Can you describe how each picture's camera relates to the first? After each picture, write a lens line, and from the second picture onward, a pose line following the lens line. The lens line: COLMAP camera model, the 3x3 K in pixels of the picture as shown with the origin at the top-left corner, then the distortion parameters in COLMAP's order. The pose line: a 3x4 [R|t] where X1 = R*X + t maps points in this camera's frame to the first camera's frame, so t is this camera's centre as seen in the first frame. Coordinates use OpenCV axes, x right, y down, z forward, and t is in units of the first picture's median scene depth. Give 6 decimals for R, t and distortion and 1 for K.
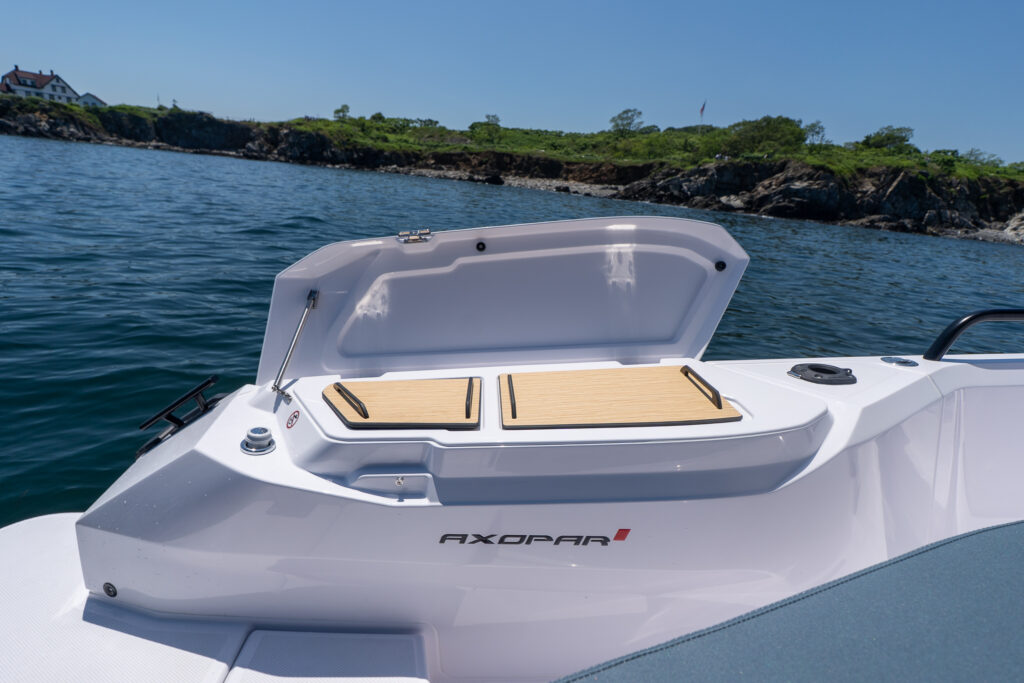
lens RADIAL K [[460.9, 0, 509.8], [0, 460.9, 336.0], [0, 0, 1]] dist [-0.006809, -0.000160]
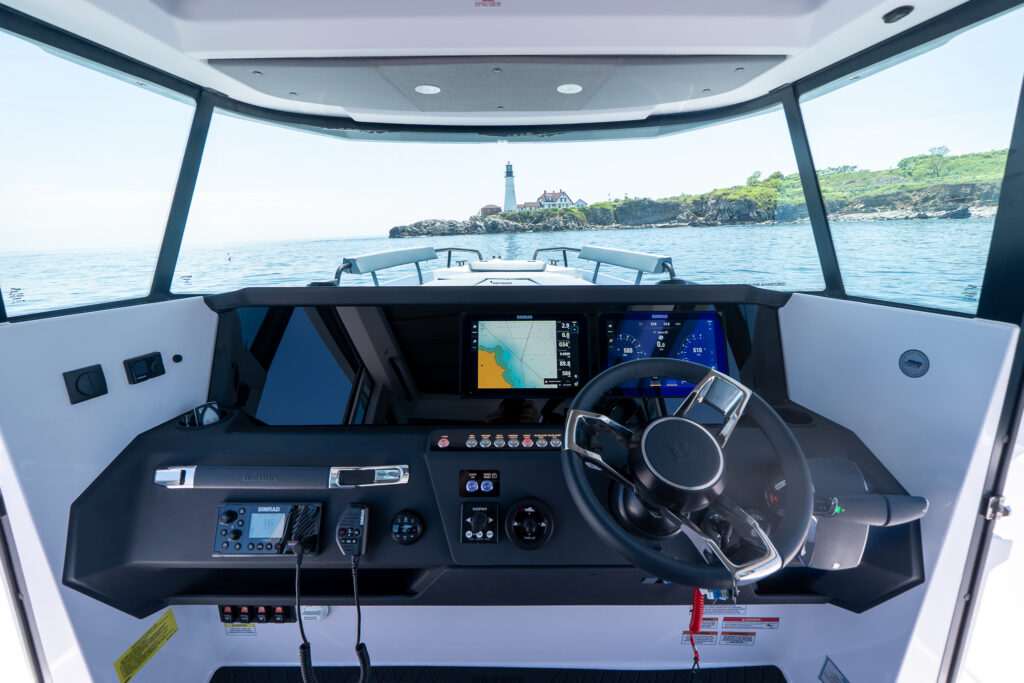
lens RADIAL K [[432.9, 0, 511.3], [0, 432.9, 335.9], [0, 0, 1]] dist [-0.003724, -0.000432]
pose [[0.751377, 0.029596, -0.659209, -0.111060], [-0.097315, 0.993040, -0.066338, 0.050354], [0.652658, 0.113996, 0.749028, -0.200450]]
